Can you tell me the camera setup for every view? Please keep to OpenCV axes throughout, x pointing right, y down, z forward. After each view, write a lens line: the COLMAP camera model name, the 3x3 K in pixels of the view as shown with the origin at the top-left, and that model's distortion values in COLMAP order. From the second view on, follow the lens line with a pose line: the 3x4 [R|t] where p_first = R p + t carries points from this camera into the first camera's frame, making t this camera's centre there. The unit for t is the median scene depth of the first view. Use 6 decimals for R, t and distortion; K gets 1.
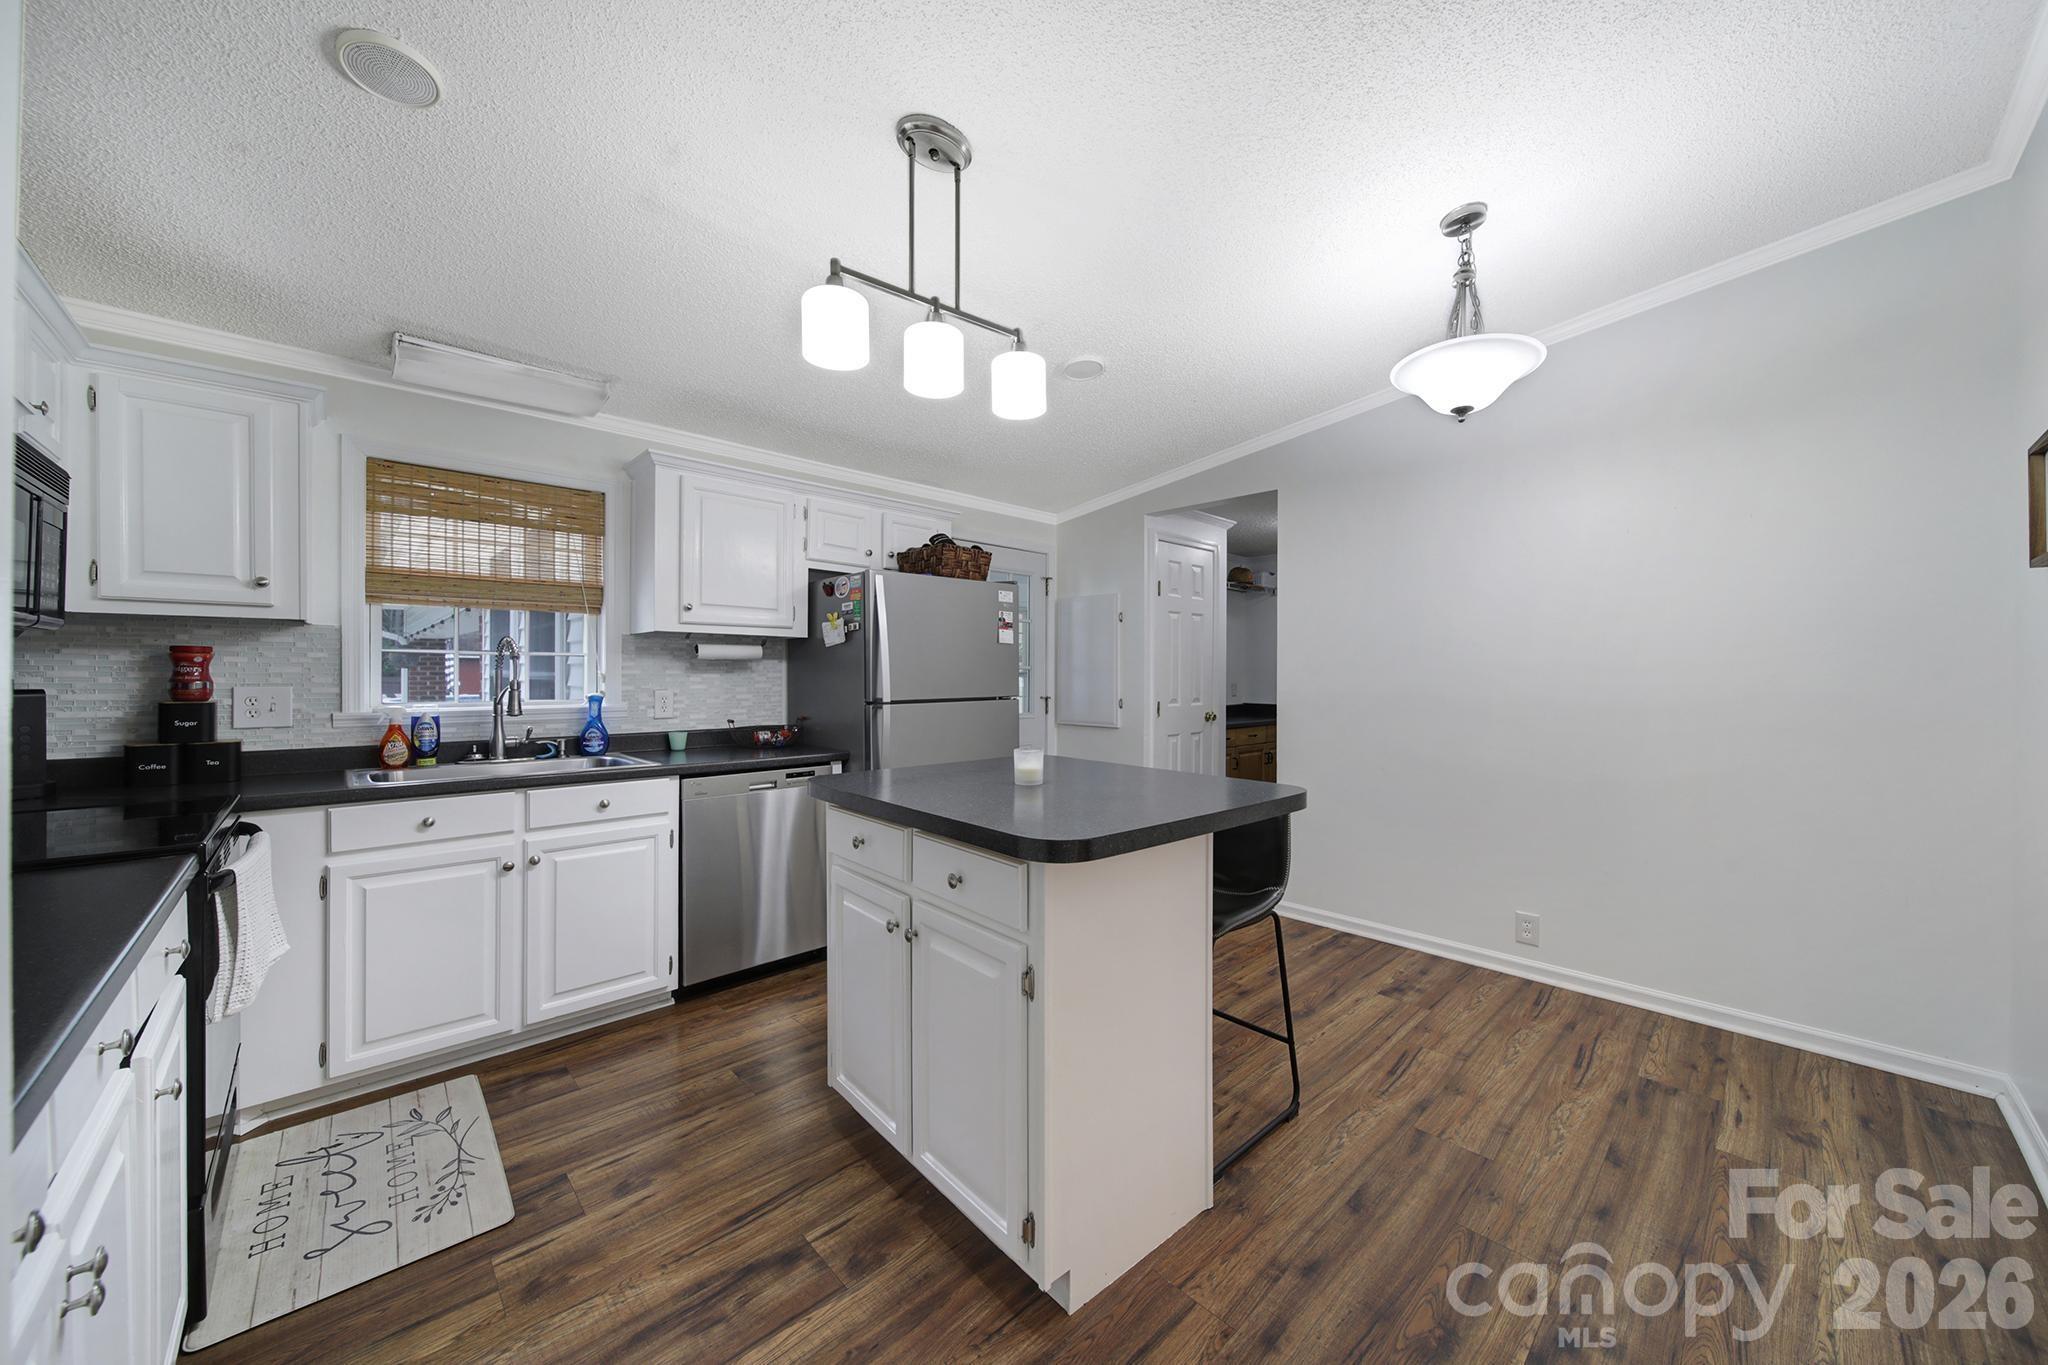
lens RADIAL K [[727.9, 0, 1028.3], [0, 727.9, 678.7], [0, 0, 1]] dist [-0.002483, -0.000621]
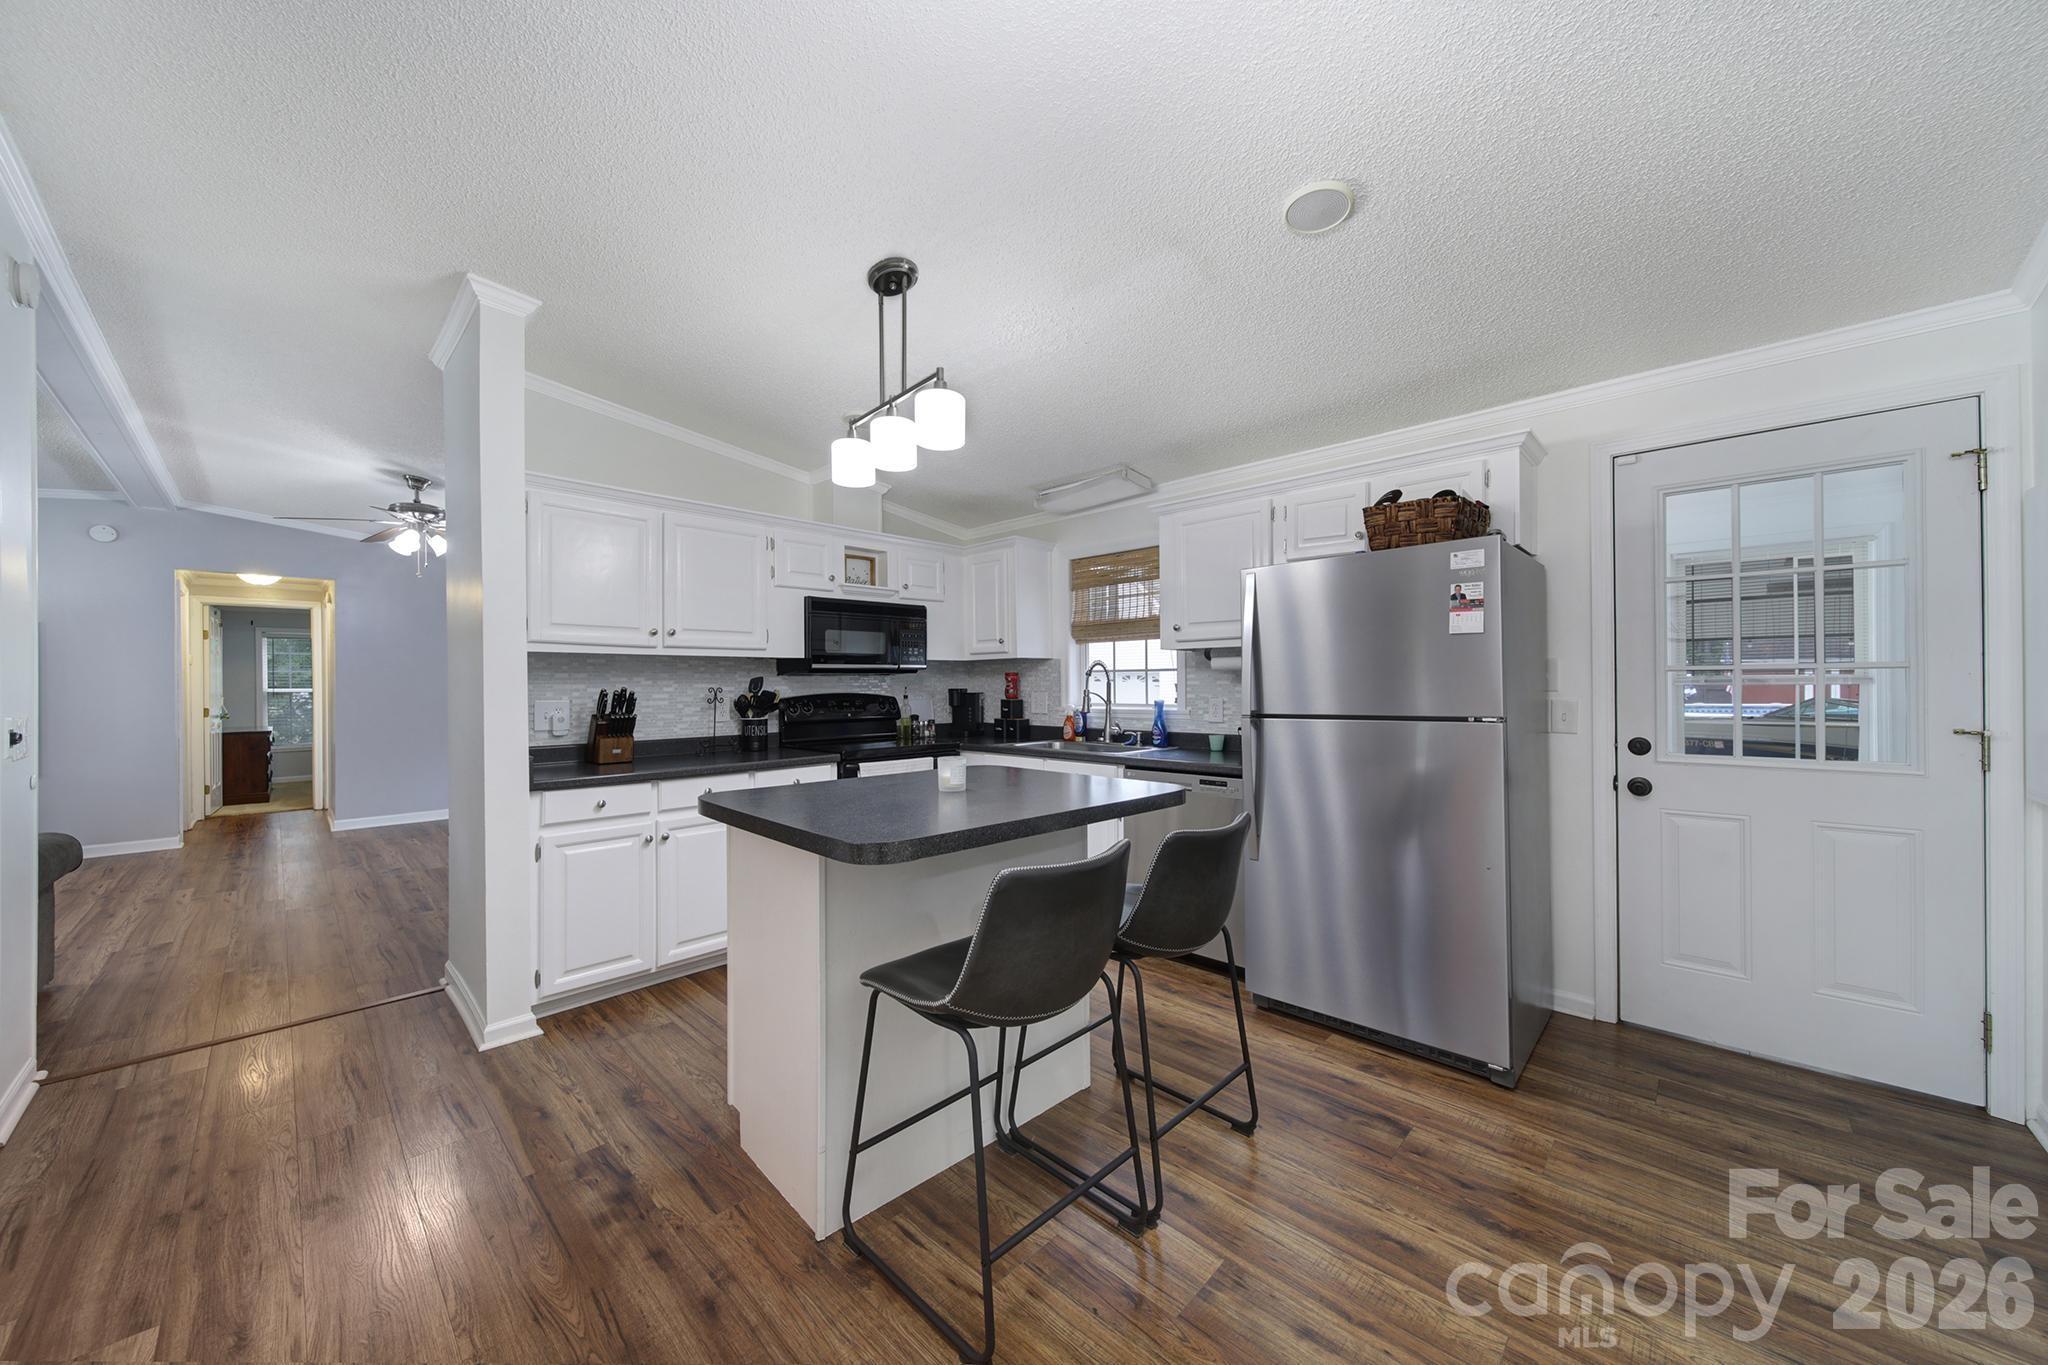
lens RADIAL K [[727.9, 0, 1025.8], [0, 727.9, 681.4], [0, 0, 1]] dist [-0.002483, -0.000621]
pose [[0.042920, -0.009792, -0.999031, 0.828185], [-0.002657, 0.999947, -0.009915, 0.001358], [0.999075, 0.003080, 0.042892, 0.832251]]
